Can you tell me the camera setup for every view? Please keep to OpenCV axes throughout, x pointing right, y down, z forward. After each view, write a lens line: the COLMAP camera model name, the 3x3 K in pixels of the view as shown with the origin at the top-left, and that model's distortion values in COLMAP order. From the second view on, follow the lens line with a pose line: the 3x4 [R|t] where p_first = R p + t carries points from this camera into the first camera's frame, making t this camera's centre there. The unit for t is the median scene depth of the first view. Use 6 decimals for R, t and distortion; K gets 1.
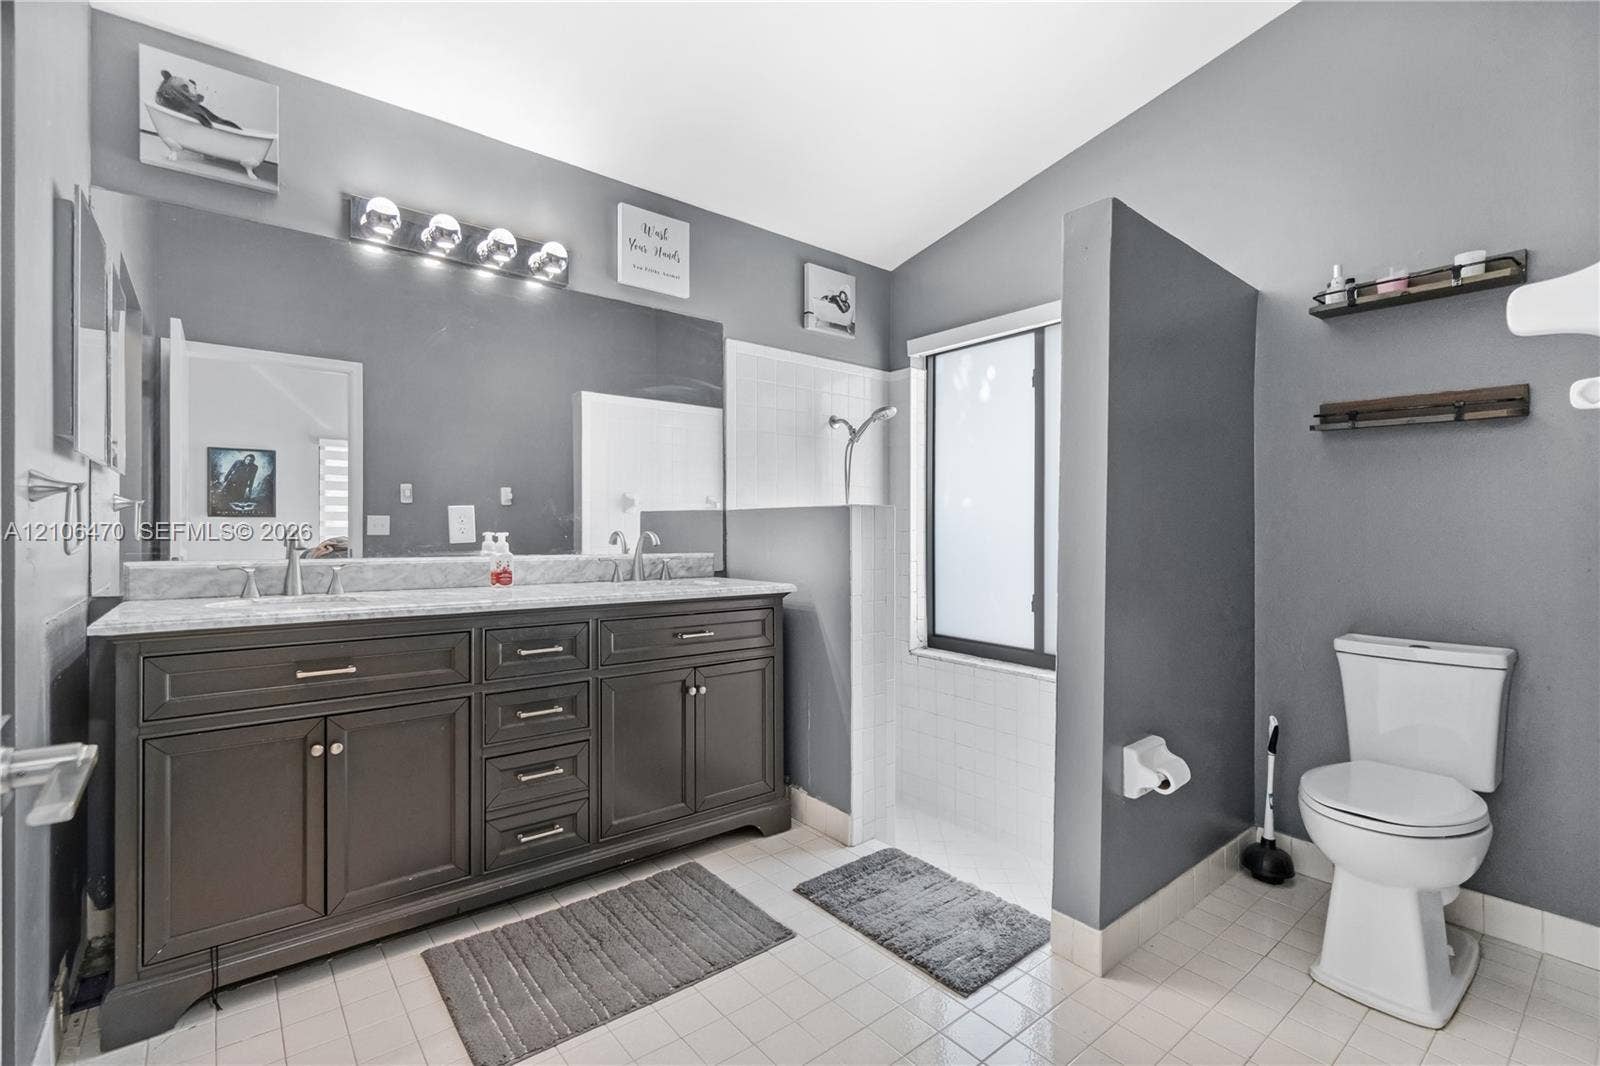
lens RADIAL K [[713.6, 0, 785.9], [0, 713.6, 531.8], [0, 0, 1]] dist [0.001238, -0.003494]
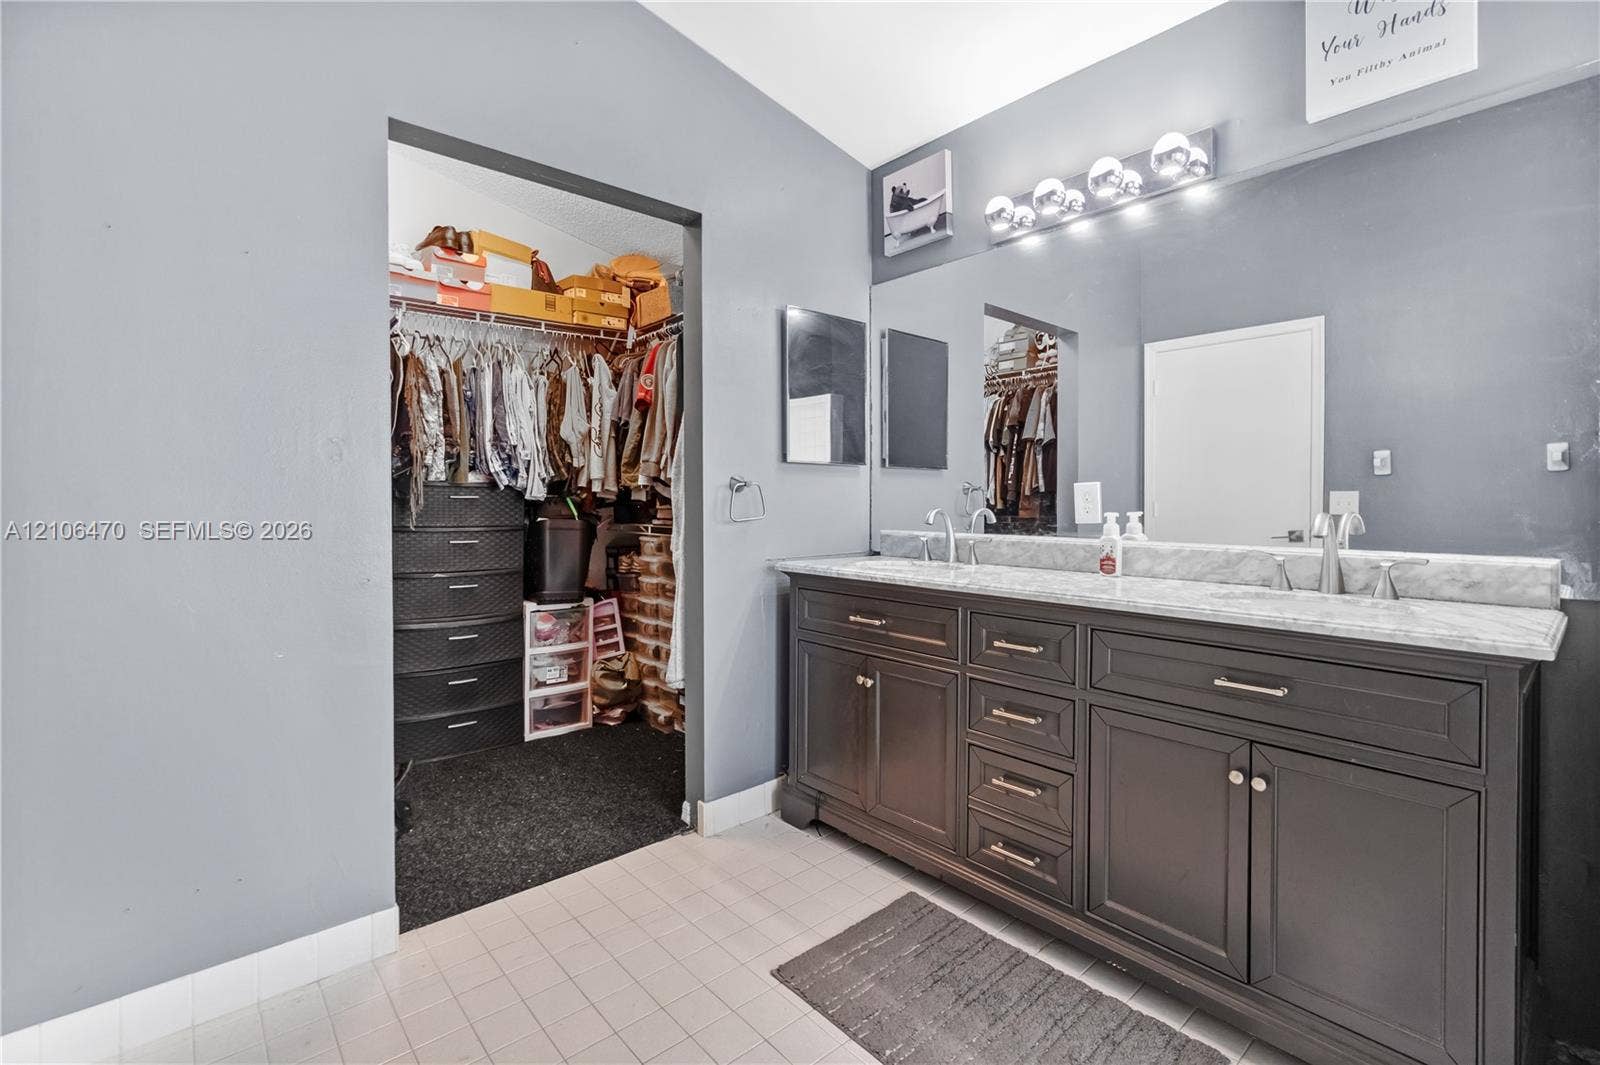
lens RADIAL K [[713.6, 0, 792.8], [0, 713.6, 515.5], [0, 0, 1]] dist [0.001238, -0.003494]
pose [[0.042983, 0.013384, -0.998986, 0.516373], [-0.004678, 0.999902, 0.013195, -0.005597], [0.999065, 0.004106, 0.043041, 0.682060]]
